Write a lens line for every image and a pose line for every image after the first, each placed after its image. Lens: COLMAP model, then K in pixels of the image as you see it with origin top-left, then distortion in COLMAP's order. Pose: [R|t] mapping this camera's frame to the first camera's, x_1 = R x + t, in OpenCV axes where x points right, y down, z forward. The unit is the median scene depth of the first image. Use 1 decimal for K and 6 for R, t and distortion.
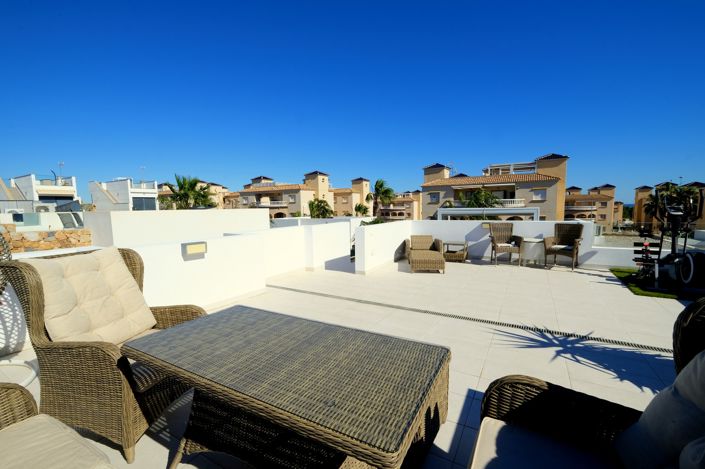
lens RADIAL K [[304.6, 0, 351.1], [0, 304.6, 236.6], [0, 0, 1]] dist [-0.004417, -0.000485]
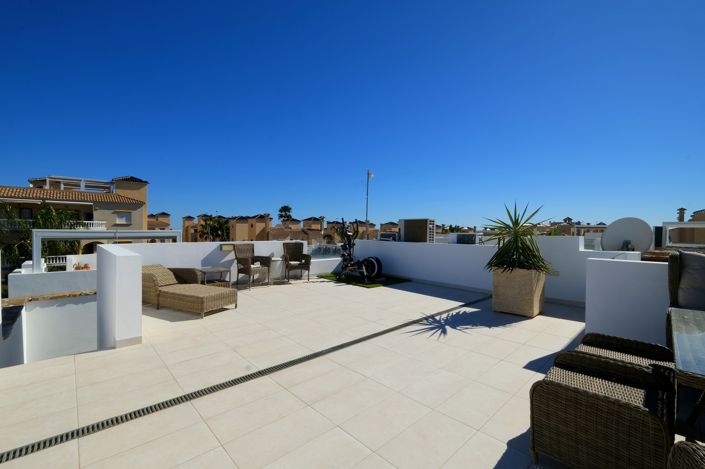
lens RADIAL K [[304.6, 0, 349.8], [0, 304.6, 233.1], [0, 0, 1]] dist [-0.004417, -0.000485]
pose [[0.282150, 0.012283, 0.959292, -0.070458], [0.079817, 0.996151, -0.036231, -0.003567], [-0.956044, 0.086790, 0.280083, 0.092141]]
